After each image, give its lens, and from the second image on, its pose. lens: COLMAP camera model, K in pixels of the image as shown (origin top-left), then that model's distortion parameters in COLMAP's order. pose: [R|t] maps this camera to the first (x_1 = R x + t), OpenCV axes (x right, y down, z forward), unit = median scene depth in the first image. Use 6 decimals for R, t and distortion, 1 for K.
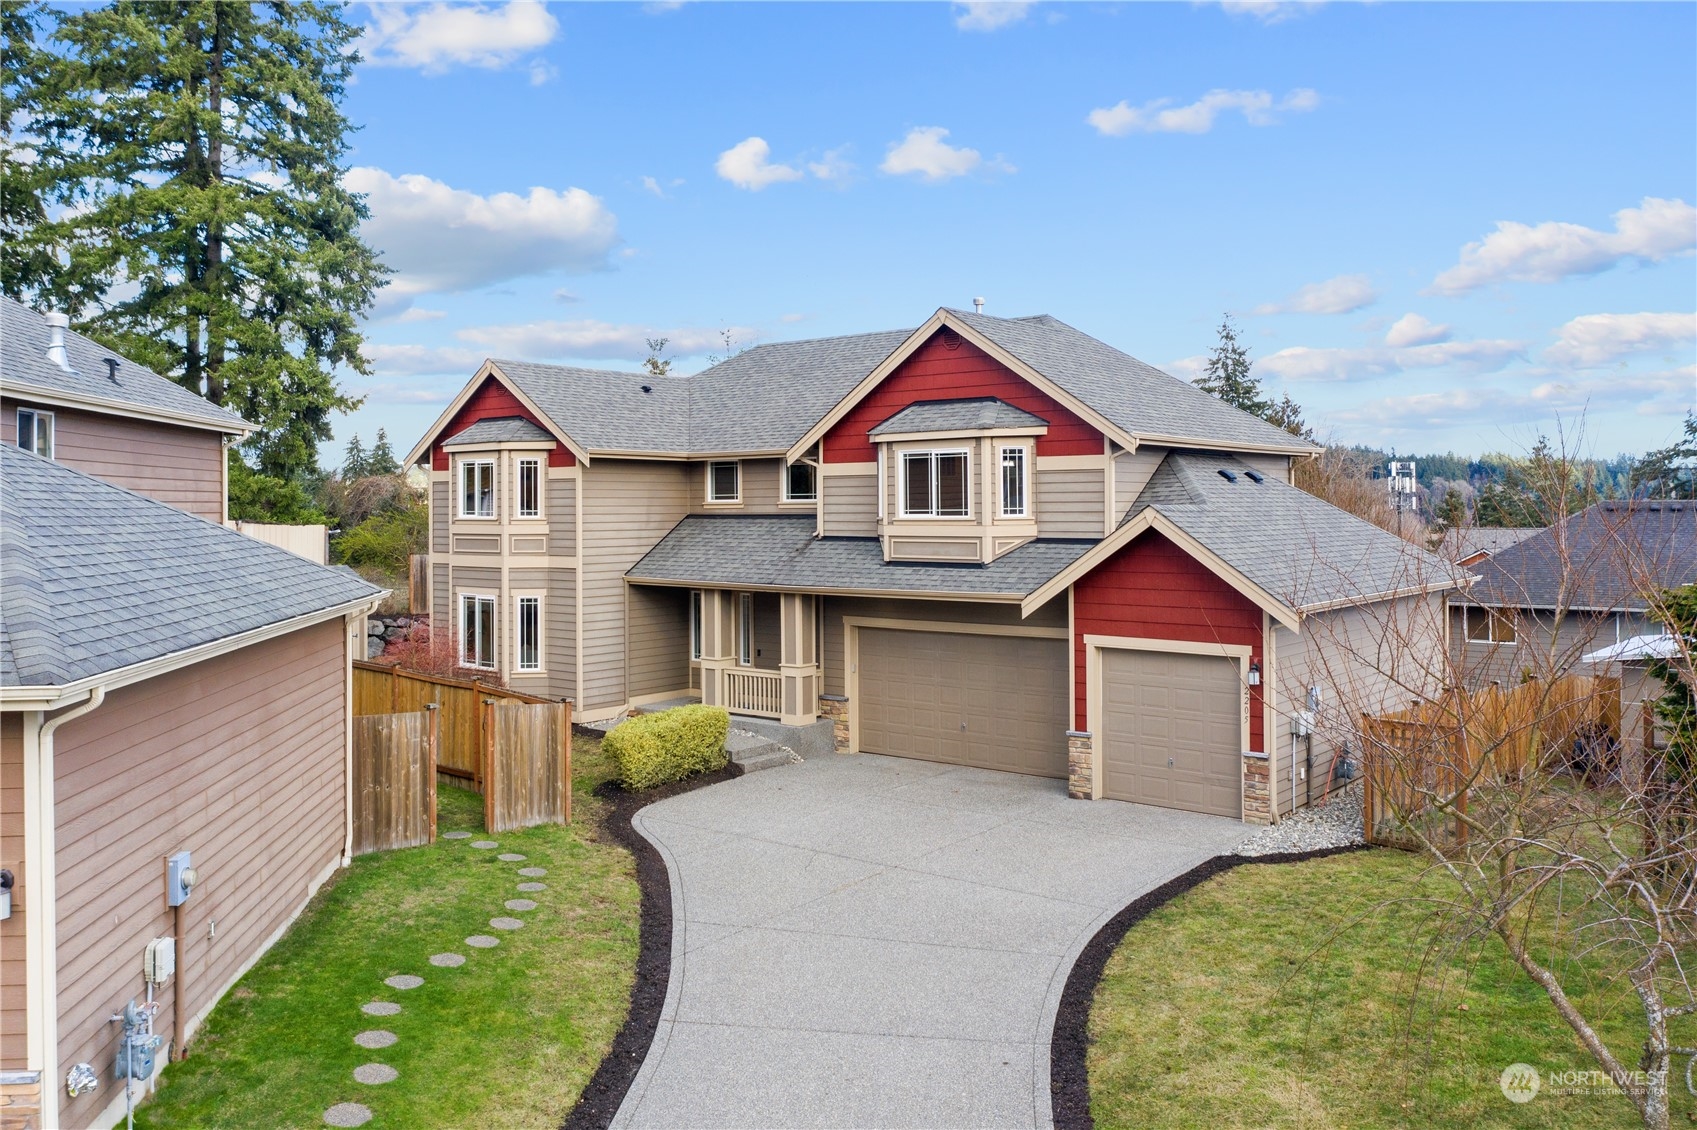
lens RADIAL K [[1351.2, 0, 847.5], [0, 1351.2, 543.5], [0, 0, 1]] dist [-0.015300, -0.008462]
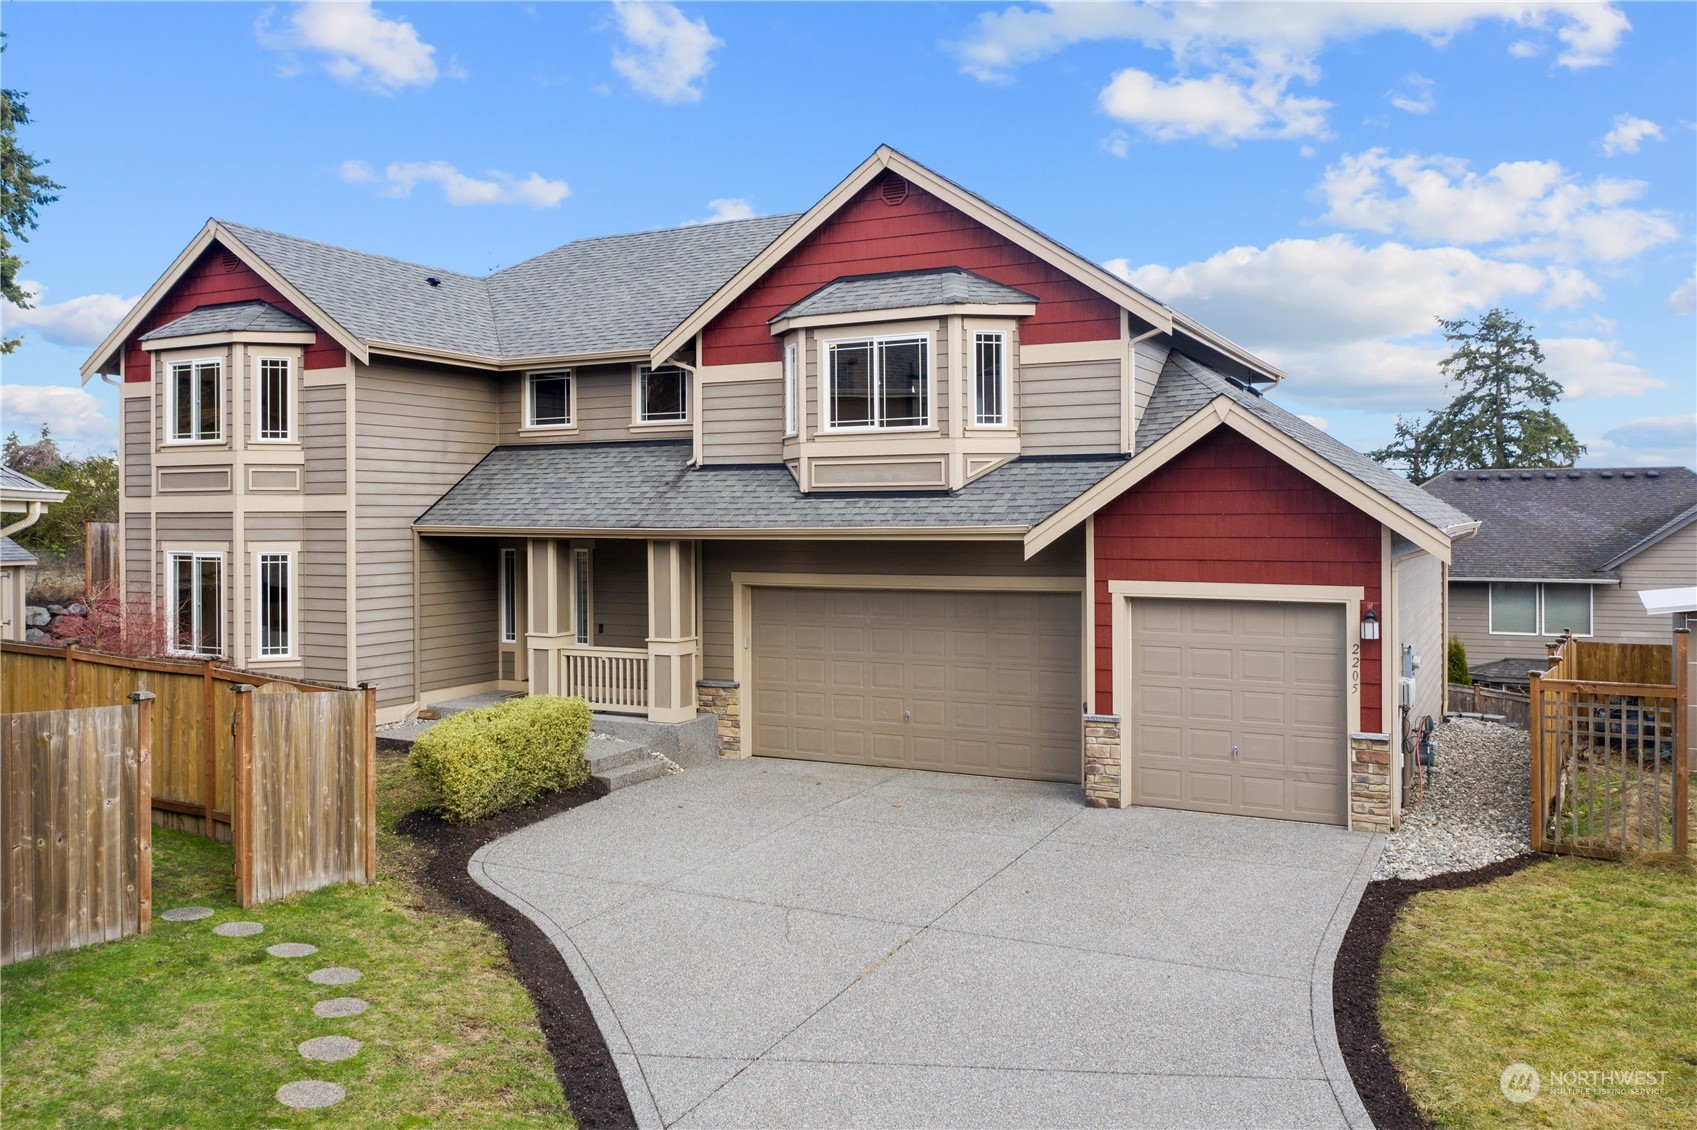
lens RADIAL K [[1351.2, 0, 847.5], [0, 1351.2, 543.5], [0, 0, 1]] dist [-0.015300, -0.008462]
pose [[0.978830, -0.003005, 0.204652, -0.103474], [0.004379, 0.999971, -0.006257, 0.048010], [-0.204628, 0.007021, 0.978815, 0.297086]]
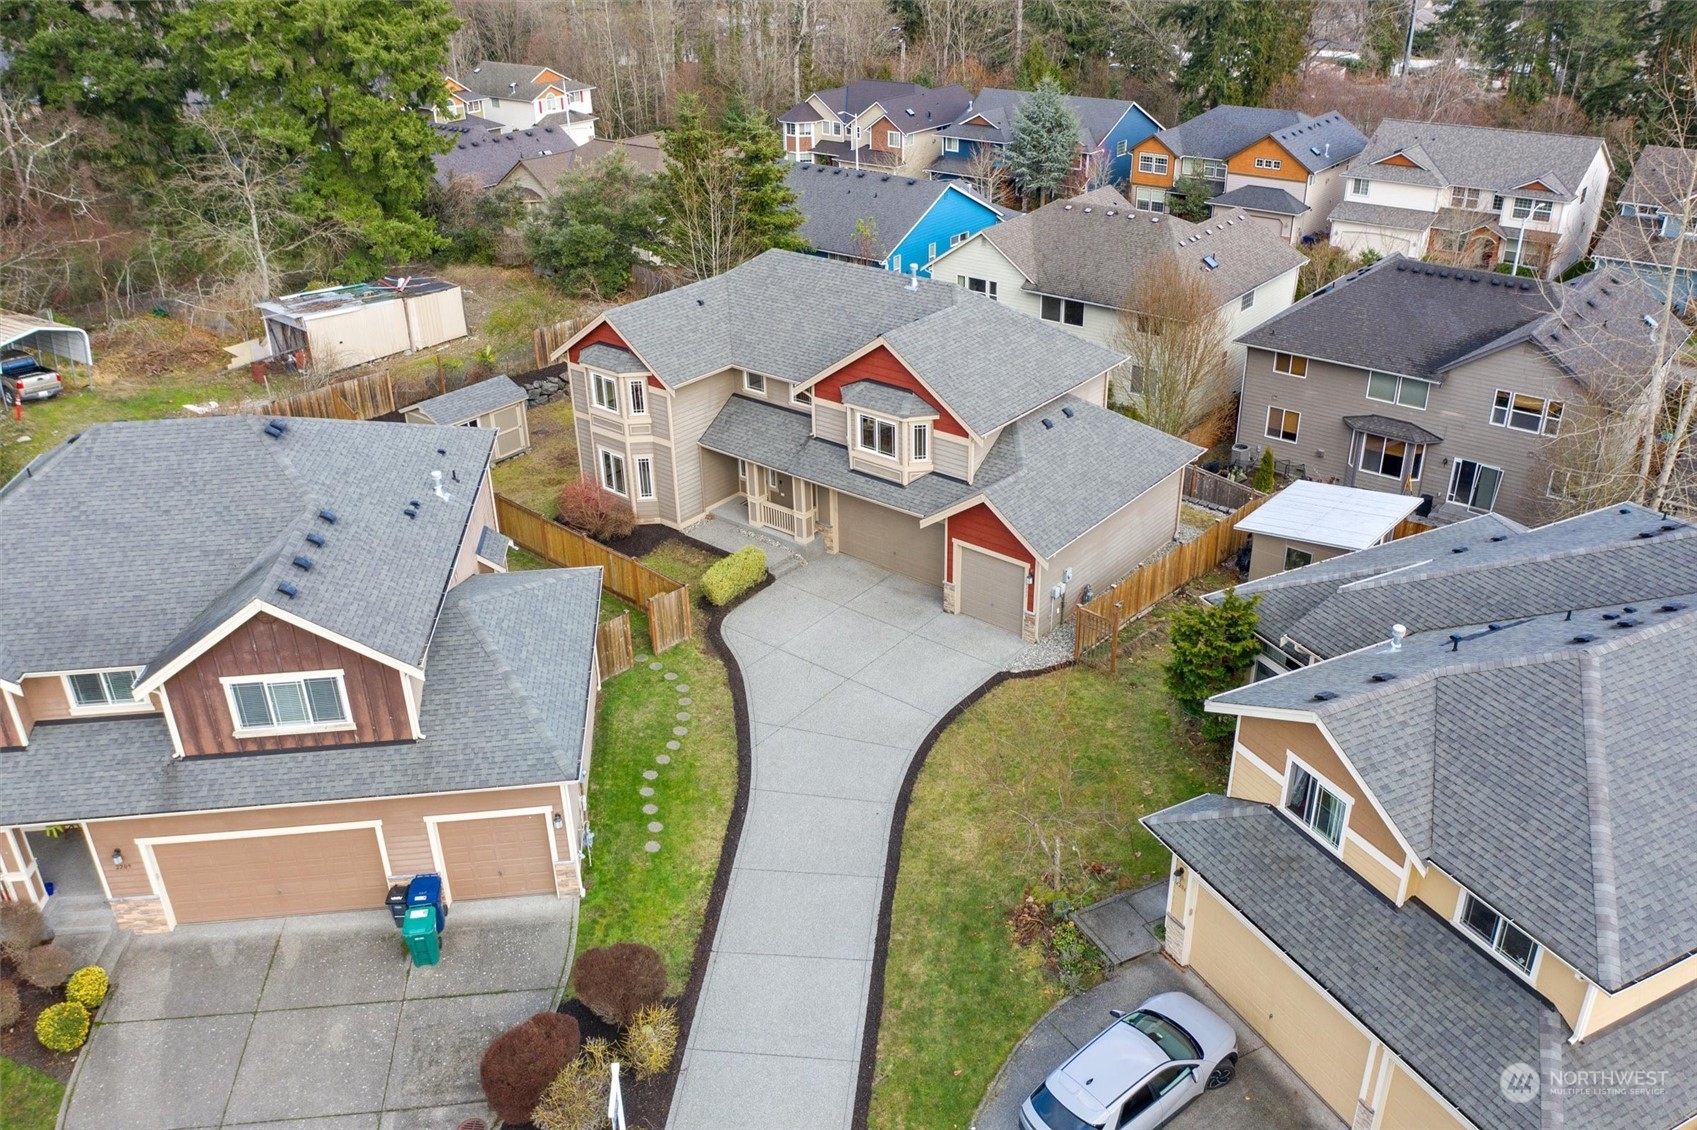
lens RADIAL K [[1279.1, 0, 852.2], [0, 1279.1, 602.9], [0, 0, 1]] dist [-0.002683, -0.000188]
pose [[0.999885, -0.006774, -0.013565, 0.054685], [0.012257, 0.887742, 0.460178, -0.634698], [0.008925, -0.460291, 0.887723, -0.595707]]
